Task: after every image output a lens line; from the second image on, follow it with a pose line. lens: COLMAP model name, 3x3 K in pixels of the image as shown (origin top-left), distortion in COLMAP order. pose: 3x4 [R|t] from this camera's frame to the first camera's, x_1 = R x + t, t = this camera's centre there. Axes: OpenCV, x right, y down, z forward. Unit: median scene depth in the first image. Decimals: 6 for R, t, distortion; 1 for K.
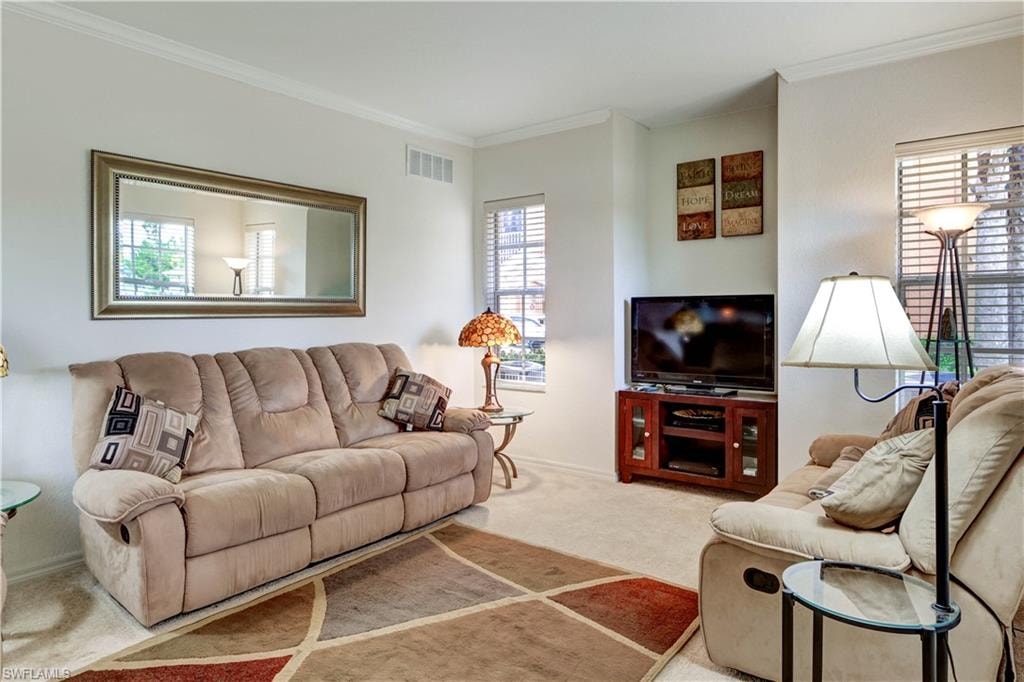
lens RADIAL K [[638.6, 0, 481.7], [0, 638.6, 320.5], [0, 0, 1]] dist [-0.014214, 0.001870]
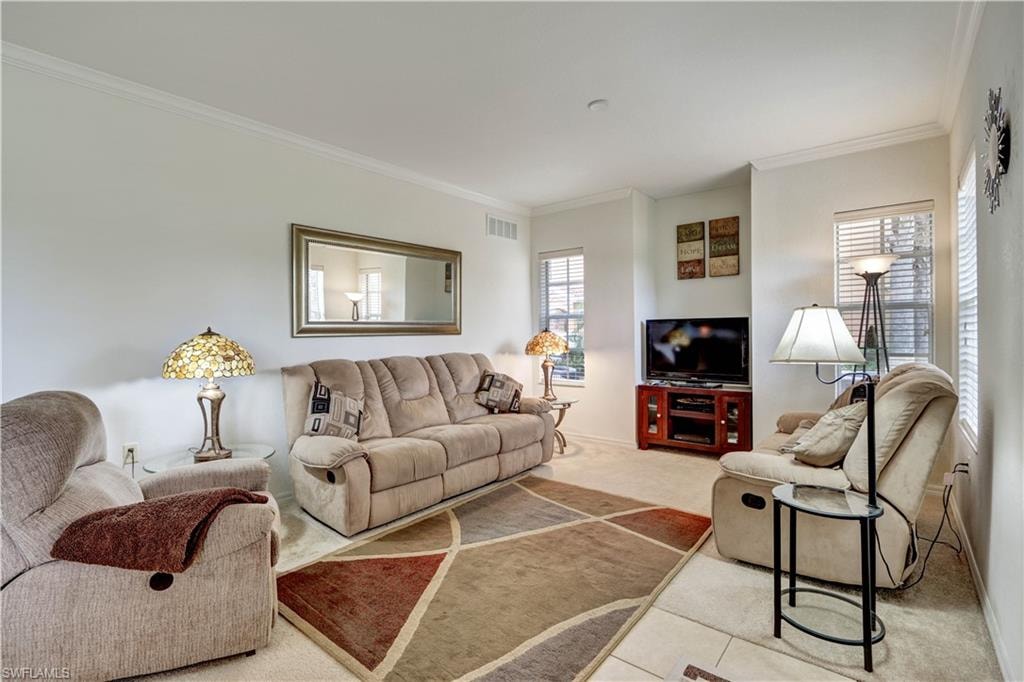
lens RADIAL K [[484.2, 0, 504.5], [0, 484.2, 338.1], [0, 0, 1]] dist [-0.012577, 0.002193]
pose [[0.999880, -0.006370, -0.014097, -0.085902], [0.006382, 0.999979, 0.000780, 0.001992], [0.014091, -0.000870, 0.999900, -0.108821]]
